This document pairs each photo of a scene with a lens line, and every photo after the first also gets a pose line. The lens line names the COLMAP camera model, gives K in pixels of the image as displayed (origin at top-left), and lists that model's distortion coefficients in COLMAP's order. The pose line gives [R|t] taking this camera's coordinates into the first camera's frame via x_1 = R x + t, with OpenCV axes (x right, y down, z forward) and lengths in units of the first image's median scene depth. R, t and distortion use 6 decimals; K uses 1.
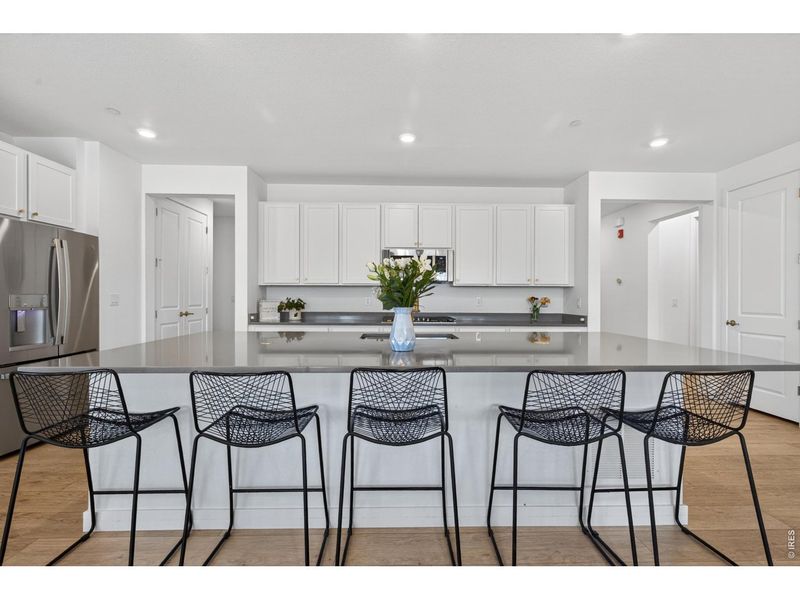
lens RADIAL K [[371.8, 0, 400.0], [0, 371.8, 300.0], [0, 0, 1]] dist [0.031648, 0.000116]
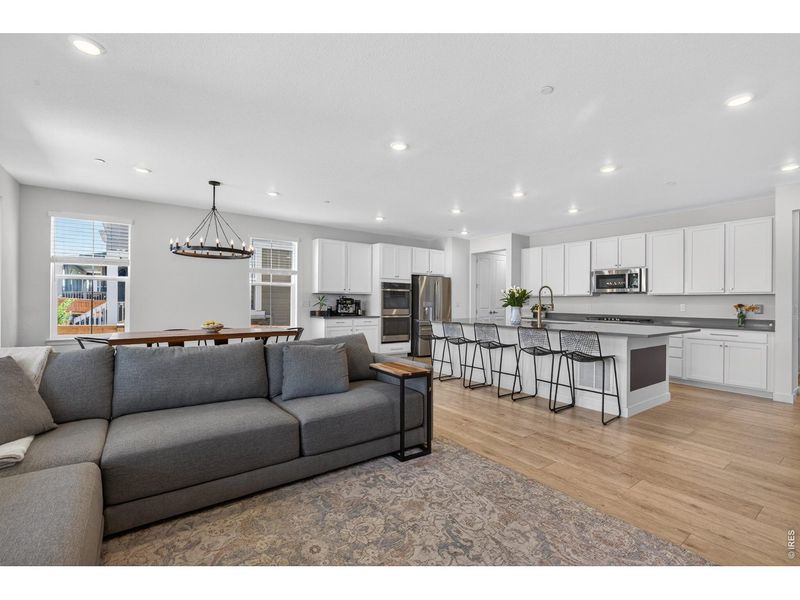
lens RADIAL K [[371.8, 0, 400.0], [0, 371.8, 300.0], [0, 0, 1]] dist [0.031648, 0.000116]
pose [[0.575416, -0.004075, -0.817851, 0.722588], [-0.006855, 0.999928, -0.009805, -0.002268], [0.817832, 0.011249, 0.575347, -0.465988]]
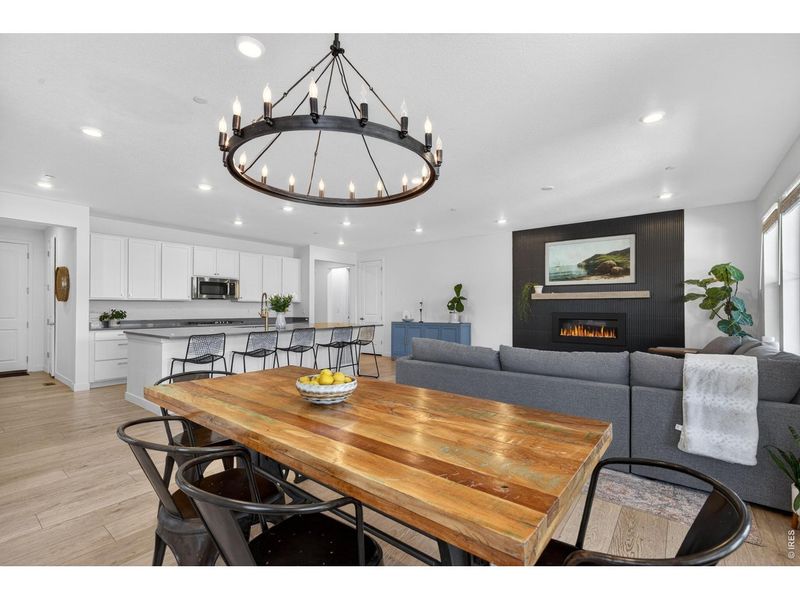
lens RADIAL K [[357.8, 0, 400.0], [0, 357.8, 300.0], [0, 0, 1]] dist [-0.000273, 0.000098]
pose [[0.639818, 0.013761, 0.768404, -0.620145], [0.004750, 0.999750, -0.021859, -0.006826], [-0.768512, 0.017636, 0.639592, -0.553842]]
